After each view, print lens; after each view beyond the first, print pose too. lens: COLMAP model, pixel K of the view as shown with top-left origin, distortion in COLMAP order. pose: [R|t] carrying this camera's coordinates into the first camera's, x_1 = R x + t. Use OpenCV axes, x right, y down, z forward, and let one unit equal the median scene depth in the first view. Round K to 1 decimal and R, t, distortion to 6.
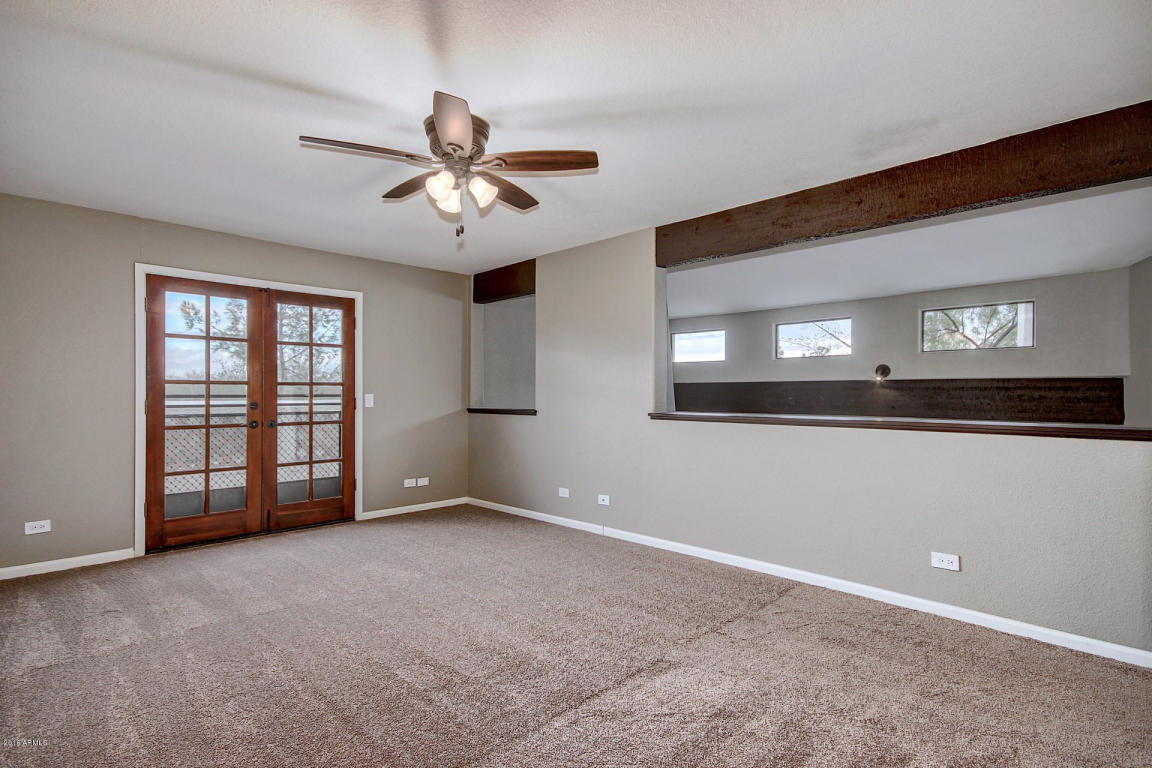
lens RADIAL K [[542.0, 0, 578.5], [0, 542.0, 391.3], [0, 0, 1]] dist [0.001217, -0.002522]
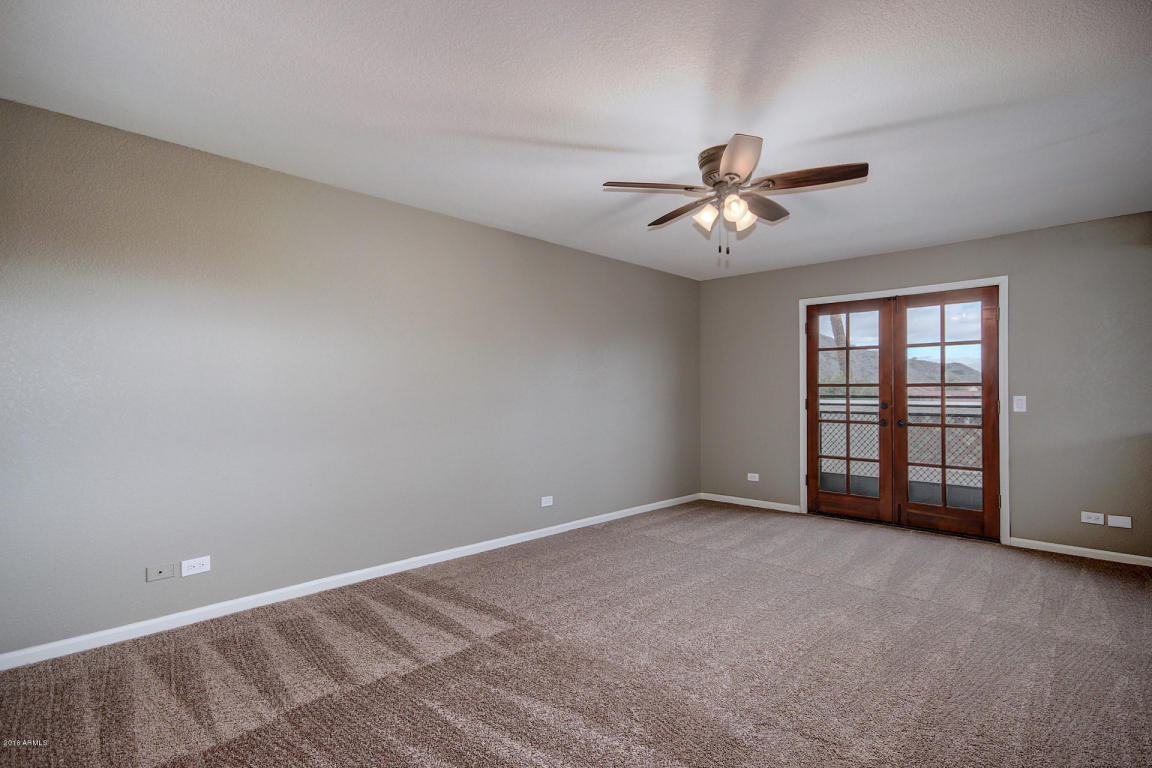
lens RADIAL K [[591.5, 0, 572.6], [0, 591.5, 386.7], [0, 0, 1]] dist [0.017470, -0.001054]
pose [[0.003364, -0.007982, -0.999962, 0.586178], [0.002650, 0.999965, -0.007973, -0.003737], [0.999991, -0.002623, 0.003385, 0.352310]]
